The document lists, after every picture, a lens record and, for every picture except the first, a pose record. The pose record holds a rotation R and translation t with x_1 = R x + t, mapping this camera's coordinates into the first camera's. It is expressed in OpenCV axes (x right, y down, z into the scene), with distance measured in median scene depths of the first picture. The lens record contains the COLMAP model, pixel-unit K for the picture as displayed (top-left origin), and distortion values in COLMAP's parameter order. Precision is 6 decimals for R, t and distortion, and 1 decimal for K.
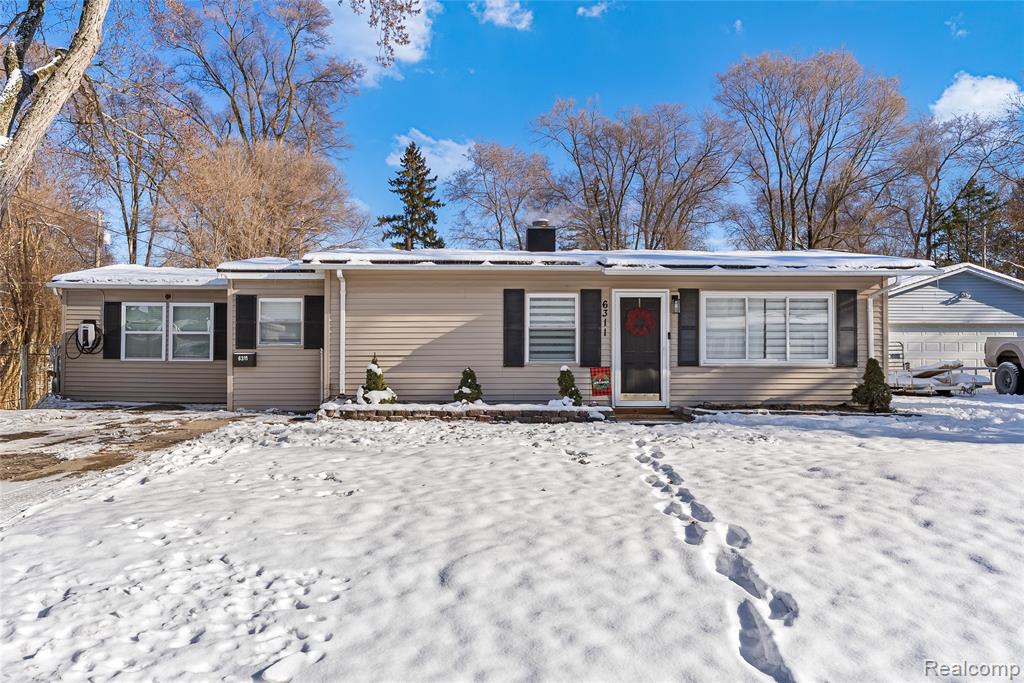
lens RADIAL K [[803.9, 0, 514.0], [0, 803.9, 345.1], [0, 0, 1]] dist [-0.002615, -0.009619]
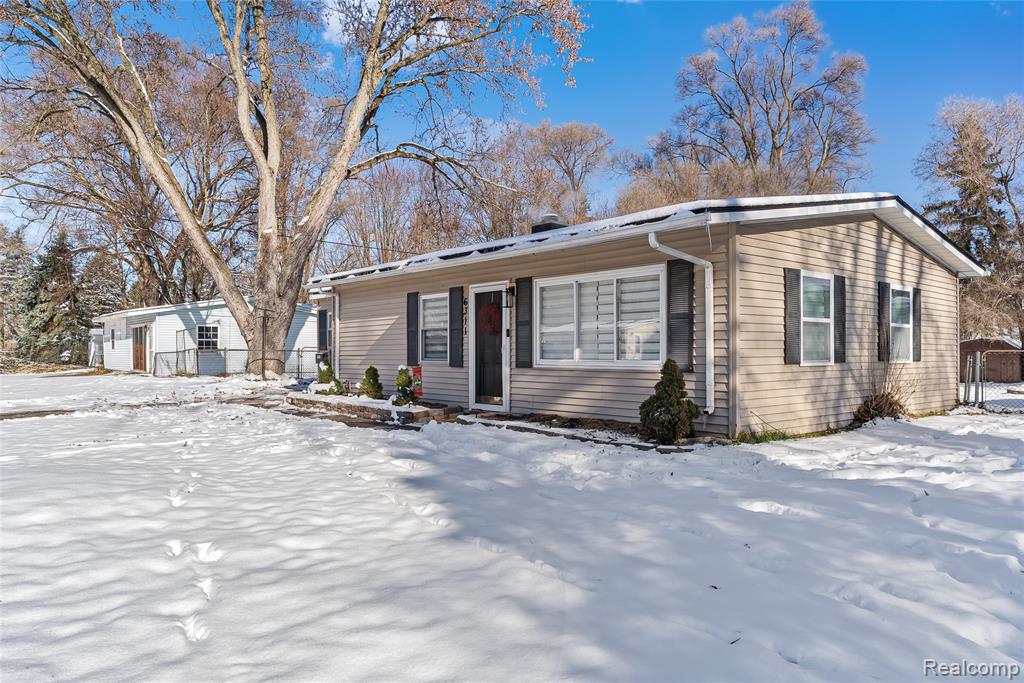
lens RADIAL K [[715.5, 0, 515.4], [0, 715.5, 344.7], [0, 0, 1]] dist [-0.000448, 0.000945]
pose [[0.615685, -0.011054, -0.787915, 0.821941], [0.008703, 0.999936, -0.007228, 0.007039], [0.787944, -0.002407, 0.615742, 0.525269]]
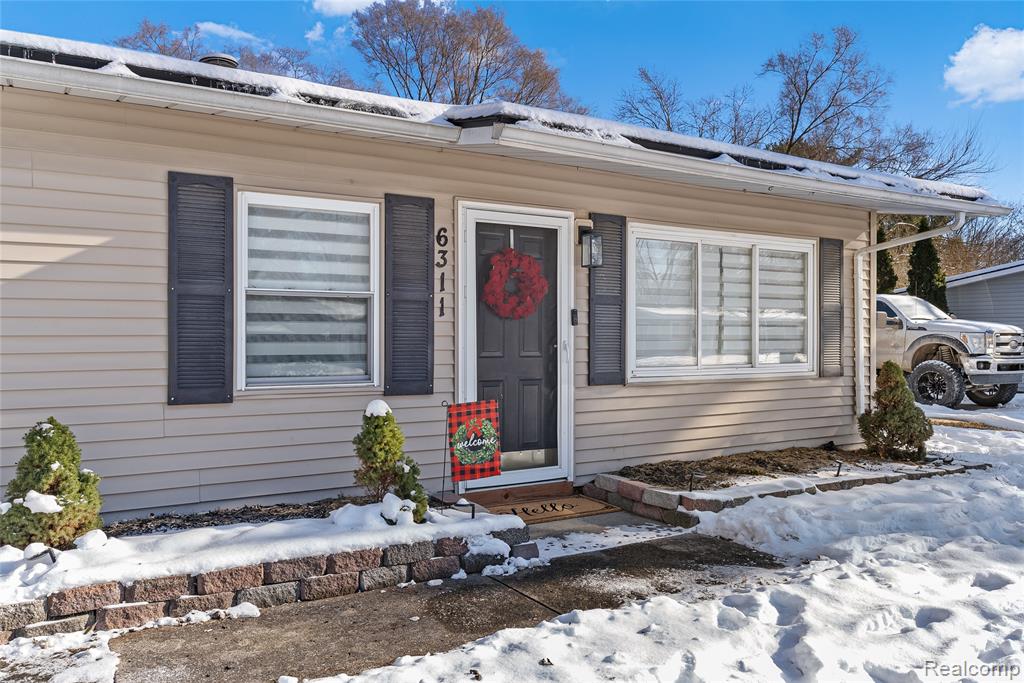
lens RADIAL K [[785.6, 0, 511.4], [0, 785.6, 336.7], [0, 0, 1]] dist [-0.005239, 0.001837]
pose [[0.872348, -0.001026, 0.488885, -0.047690], [-0.003798, 0.999953, 0.008876, -0.004734], [-0.488871, -0.009600, 0.872303, 0.644603]]
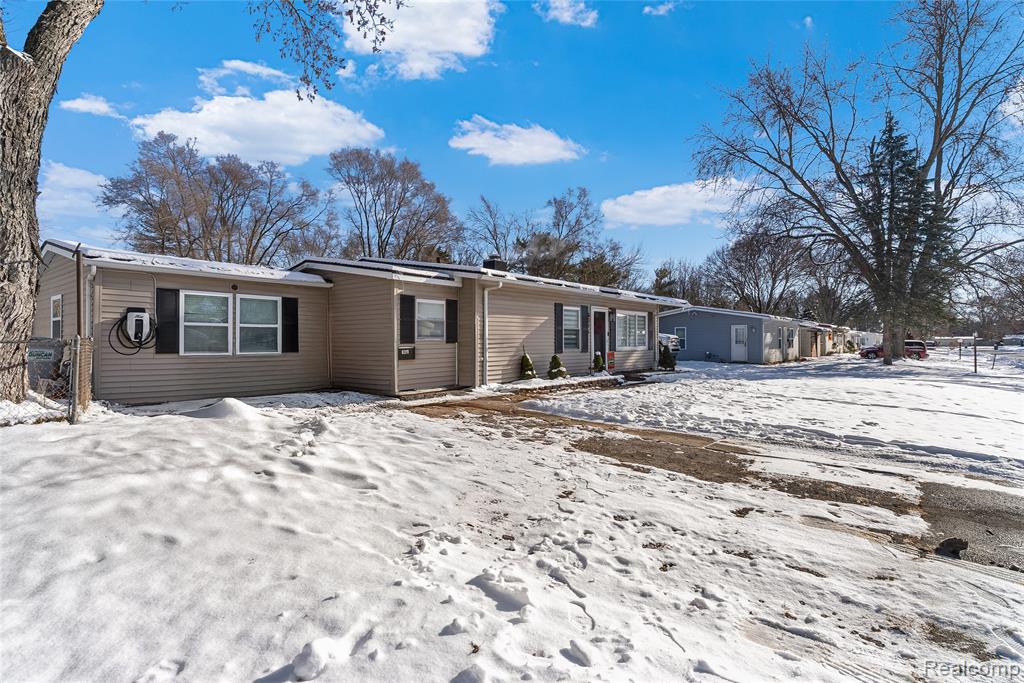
lens RADIAL K [[499.0, 0, 509.1], [0, 499.0, 338.6], [0, 0, 1]] dist [-0.006838, 0.000656]
pose [[0.674172, 0.000585, 0.738574, -0.765250], [-0.009343, 0.999926, 0.007736, -0.008589], [-0.738515, -0.012116, 0.674128, 0.425869]]
